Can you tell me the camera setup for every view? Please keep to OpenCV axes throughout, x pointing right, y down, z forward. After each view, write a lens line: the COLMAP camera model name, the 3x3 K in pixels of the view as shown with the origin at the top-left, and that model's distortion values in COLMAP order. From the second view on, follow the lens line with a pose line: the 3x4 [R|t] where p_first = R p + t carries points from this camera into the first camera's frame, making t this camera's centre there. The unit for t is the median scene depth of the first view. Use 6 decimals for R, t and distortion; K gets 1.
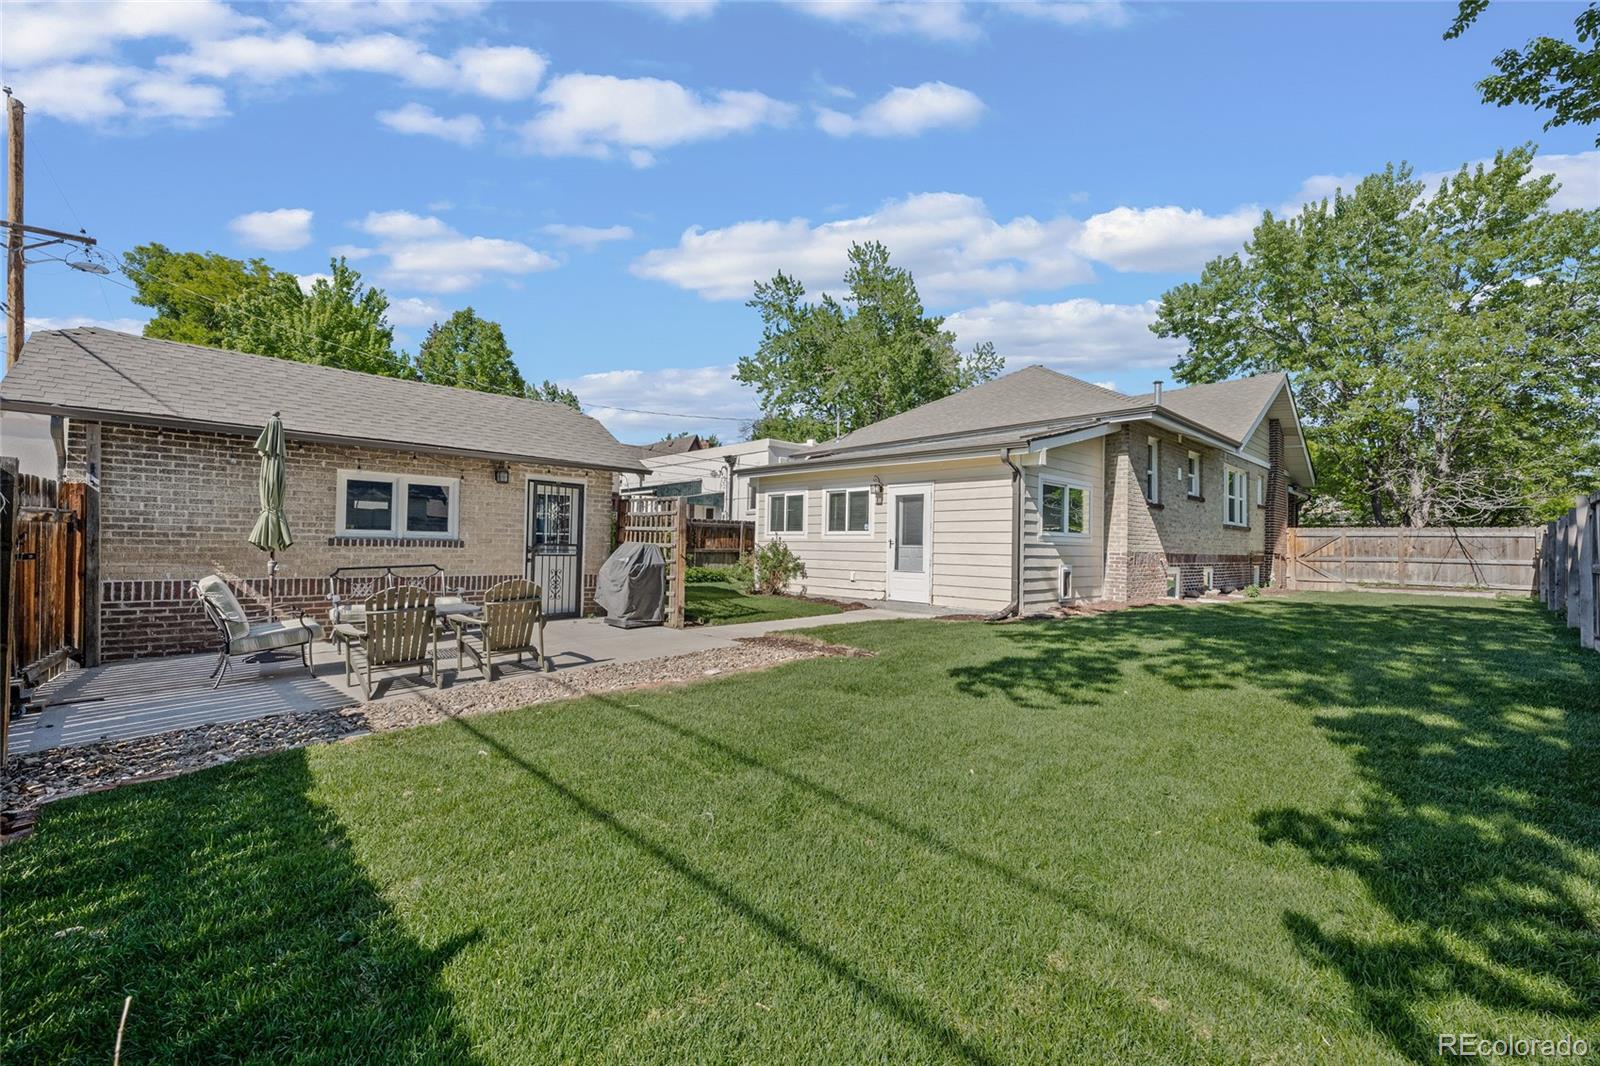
lens RADIAL K [[639.1, 0, 800.8], [0, 639.1, 533.7], [0, 0, 1]] dist [-0.000936, -0.000753]
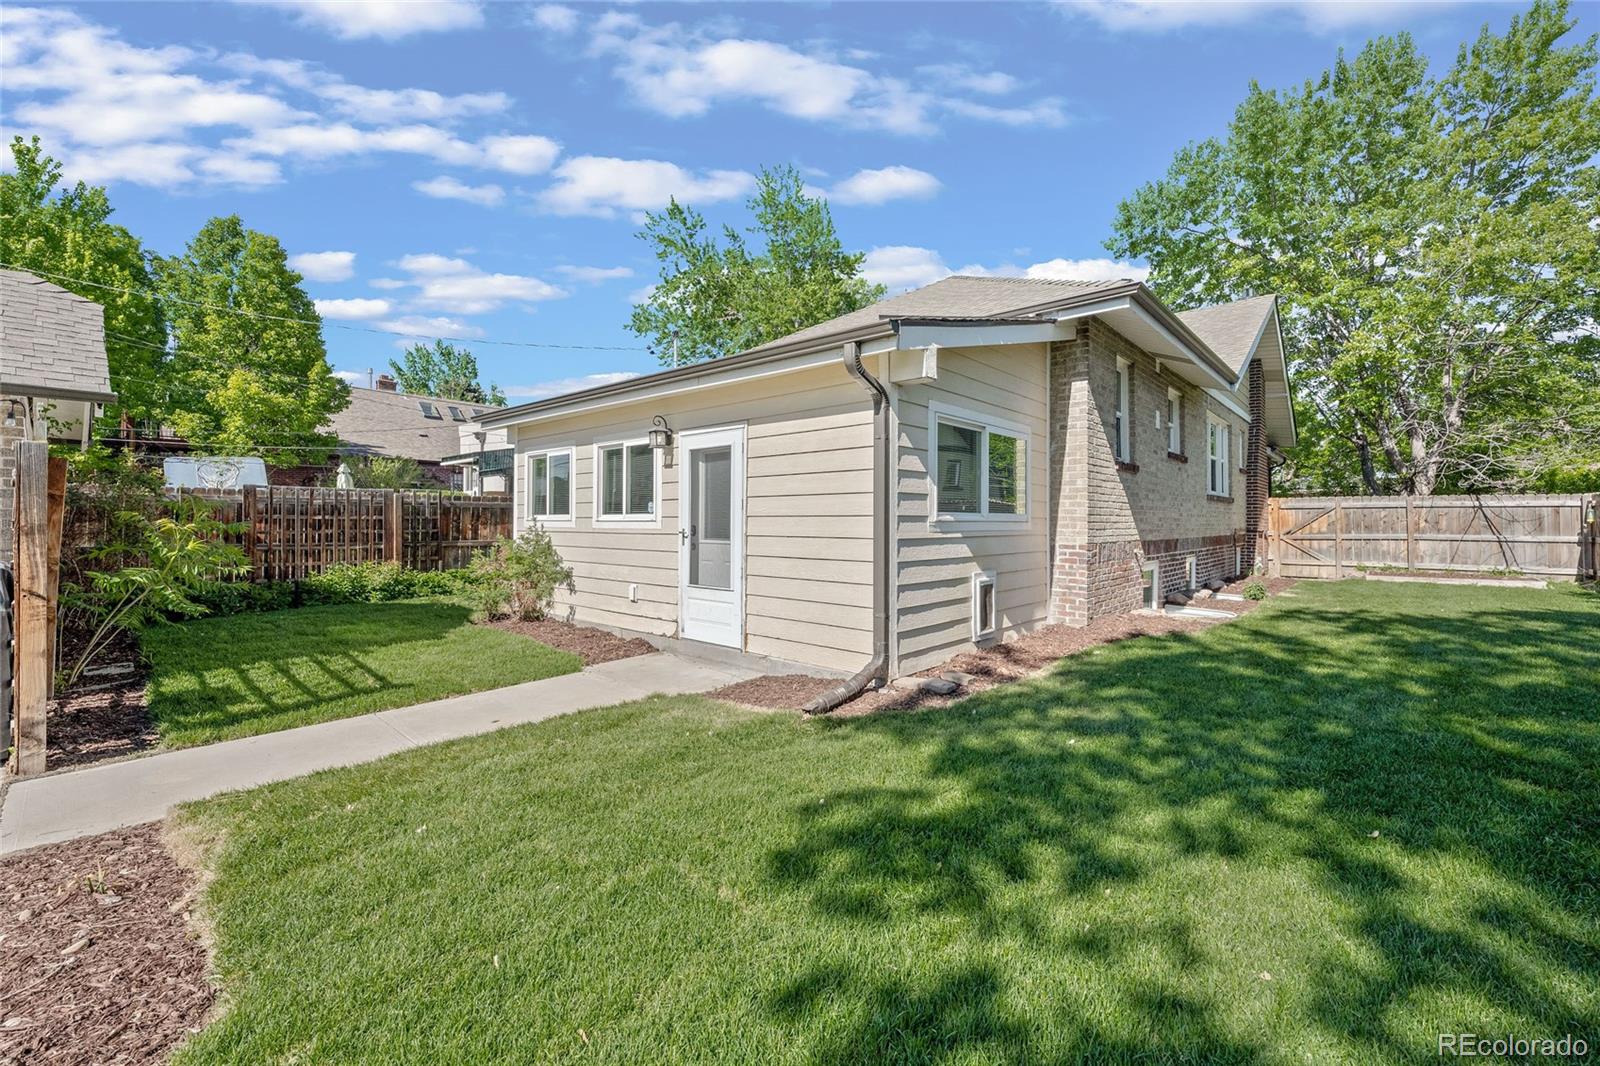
lens RADIAL K [[639.1, 0, 827.9], [0, 639.1, 514.4], [0, 0, 1]] dist [-0.000936, -0.000753]
pose [[0.993720, -0.015703, 0.110791, 0.186273], [0.014661, 0.999840, 0.010215, -0.007146], [-0.110934, -0.008526, 0.993791, 0.396264]]
